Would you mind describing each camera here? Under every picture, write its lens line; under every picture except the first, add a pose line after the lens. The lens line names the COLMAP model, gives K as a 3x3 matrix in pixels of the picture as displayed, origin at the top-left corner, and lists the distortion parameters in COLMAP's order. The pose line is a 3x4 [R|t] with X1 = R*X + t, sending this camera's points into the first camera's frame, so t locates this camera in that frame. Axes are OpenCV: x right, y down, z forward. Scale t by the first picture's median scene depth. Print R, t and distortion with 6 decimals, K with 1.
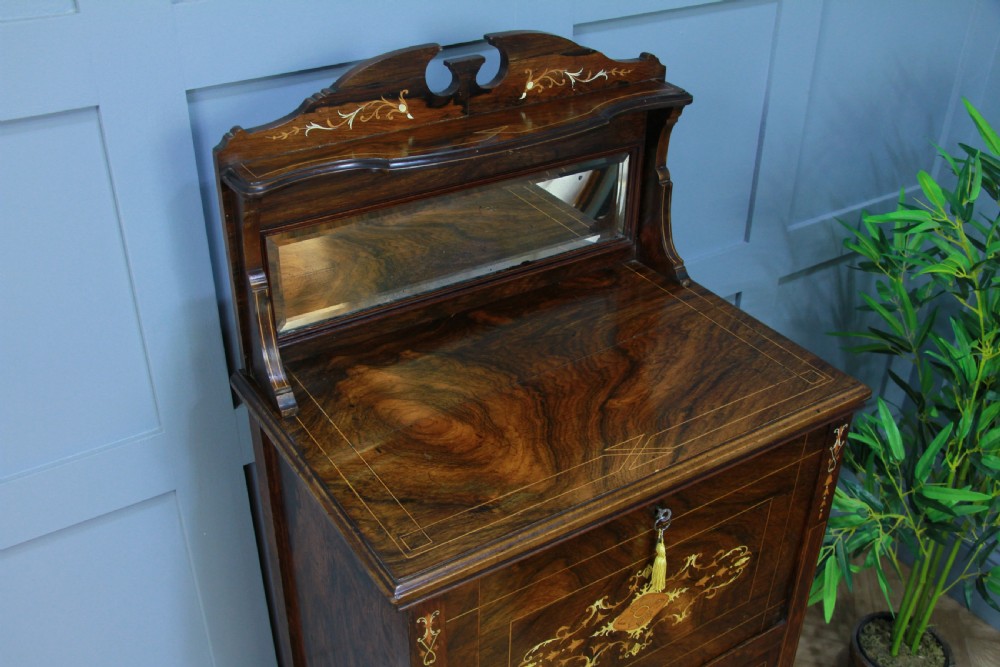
lens RADIAL K [[1025.8, 0, 497.4], [0, 1025.8, 335.1], [0, 0, 1]] dist [-0.086927, 0.015493]
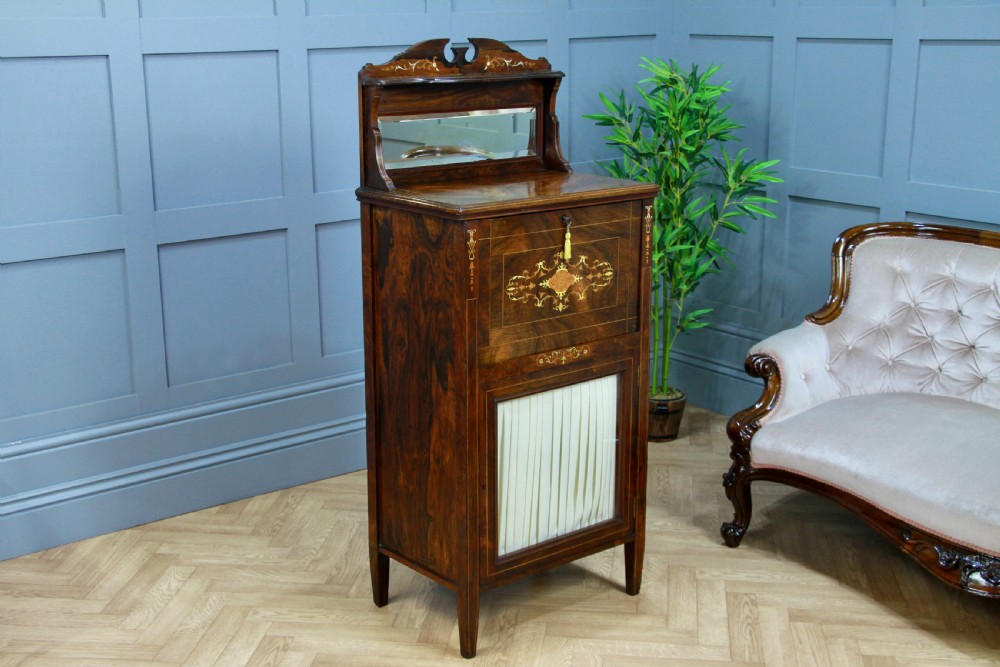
lens RADIAL K [[1361.7, 0, 498.0], [0, 1361.7, 337.2], [0, 0, 1]] dist [0.012745, 0.056679]
pose [[0.992239, -0.040697, 0.117501, -0.318108], [0.073498, 0.954145, -0.290183, 1.172567], [-0.100304, 0.296567, 0.949730, -1.594802]]
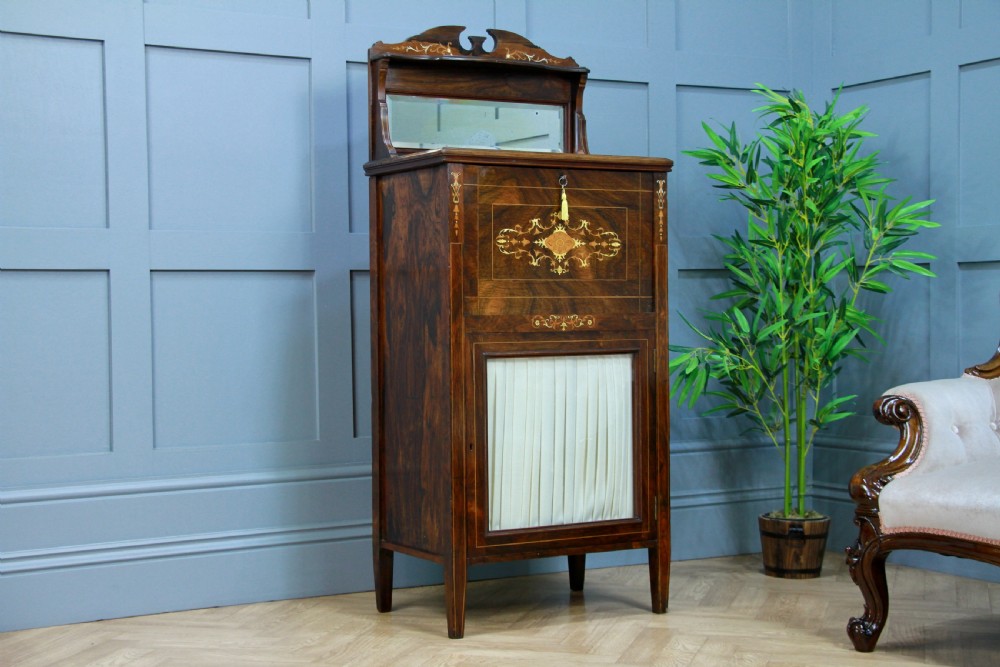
lens RADIAL K [[1605.6, 0, 497.4], [0, 1605.6, 332.6], [0, 0, 1]] dist [0.122461, 0.022284]
pose [[0.998751, -0.019233, -0.046109, 0.159865], [-0.006622, 0.863821, -0.503756, 2.034908], [0.049518, 0.503432, 0.862615, -1.684041]]
